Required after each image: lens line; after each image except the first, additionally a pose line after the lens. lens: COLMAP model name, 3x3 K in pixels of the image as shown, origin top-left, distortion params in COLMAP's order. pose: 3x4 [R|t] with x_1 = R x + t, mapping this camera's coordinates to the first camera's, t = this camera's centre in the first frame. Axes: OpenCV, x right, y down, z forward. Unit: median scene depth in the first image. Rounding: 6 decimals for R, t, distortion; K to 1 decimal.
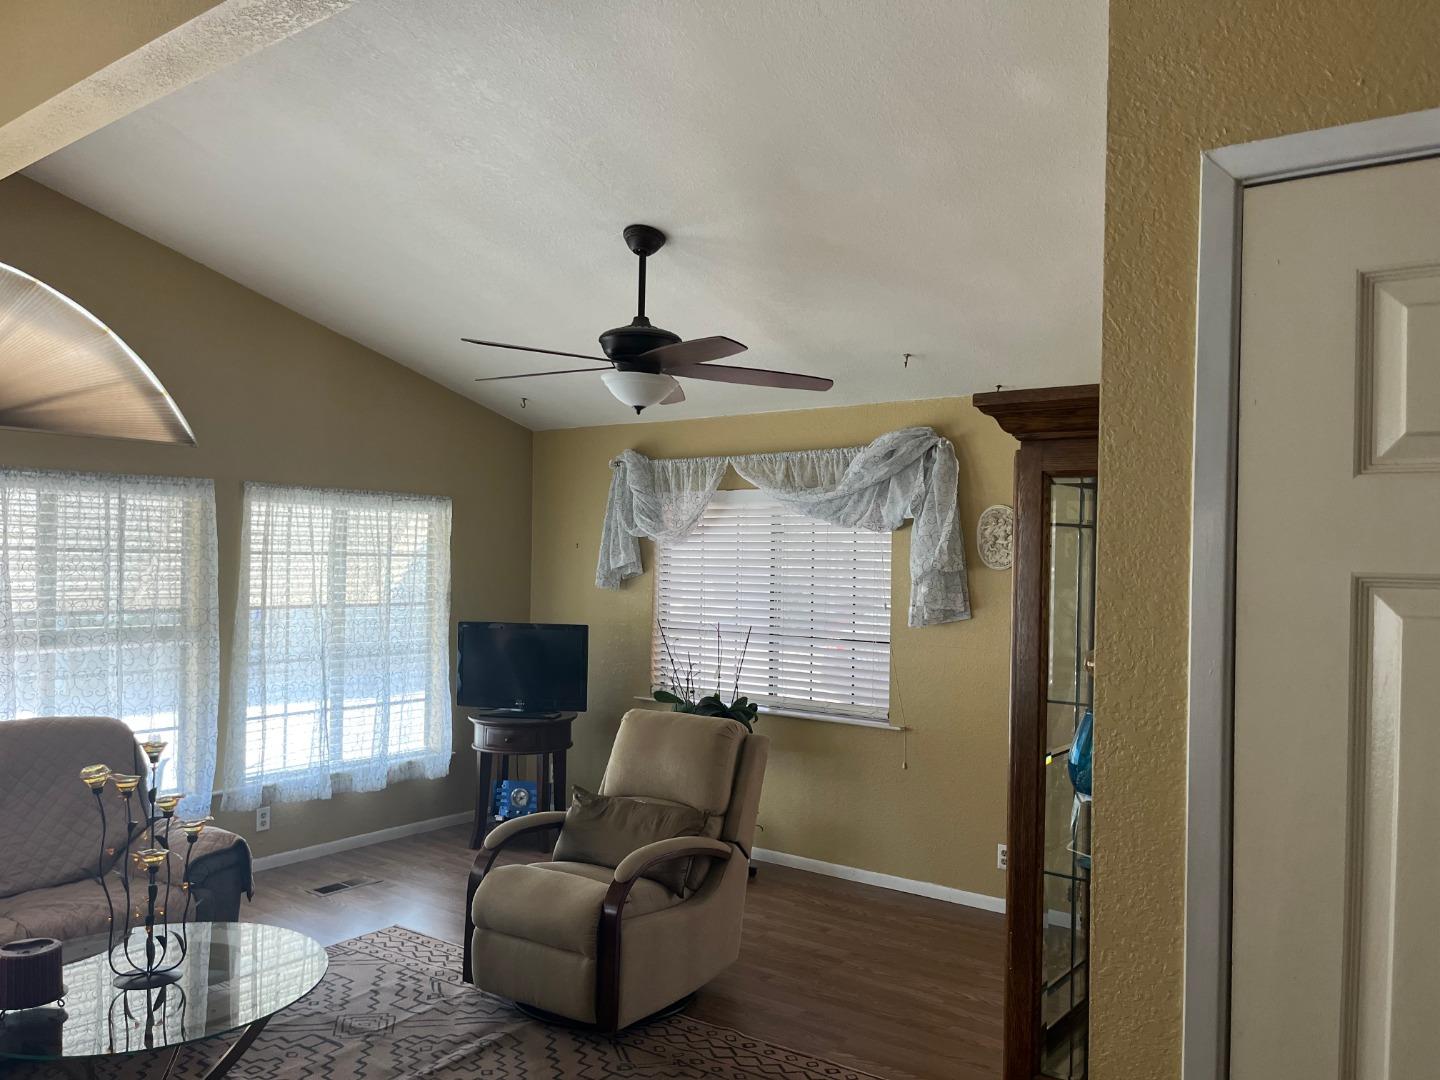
lens RADIAL K [[1107.0, 0, 722.9], [0, 1107.0, 543.1], [0, 0, 1]] dist [0.055077, -0.065123]
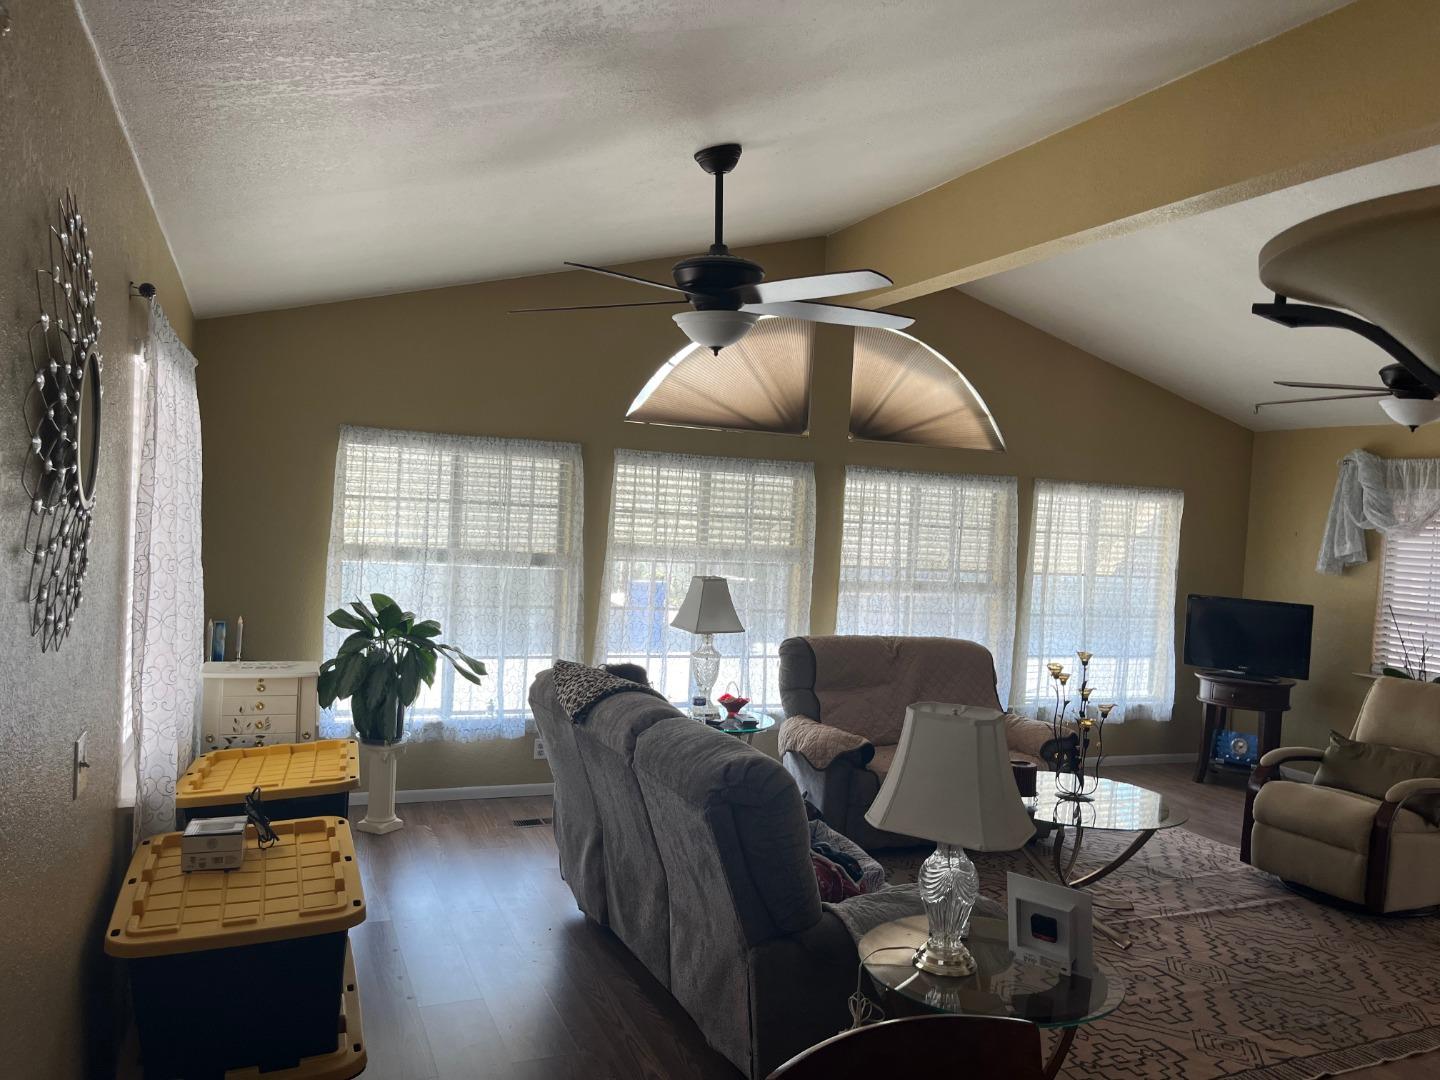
lens RADIAL K [[1107.0, 0, 714.7], [0, 1107.0, 548.6], [0, 0, 1]] dist [0.055077, -0.065123]
pose [[0.863580, 0.045697, -0.502136, -0.086472], [-0.031175, 0.998818, 0.037284, -0.008419], [0.503247, -0.016543, 0.863984, -0.336057]]
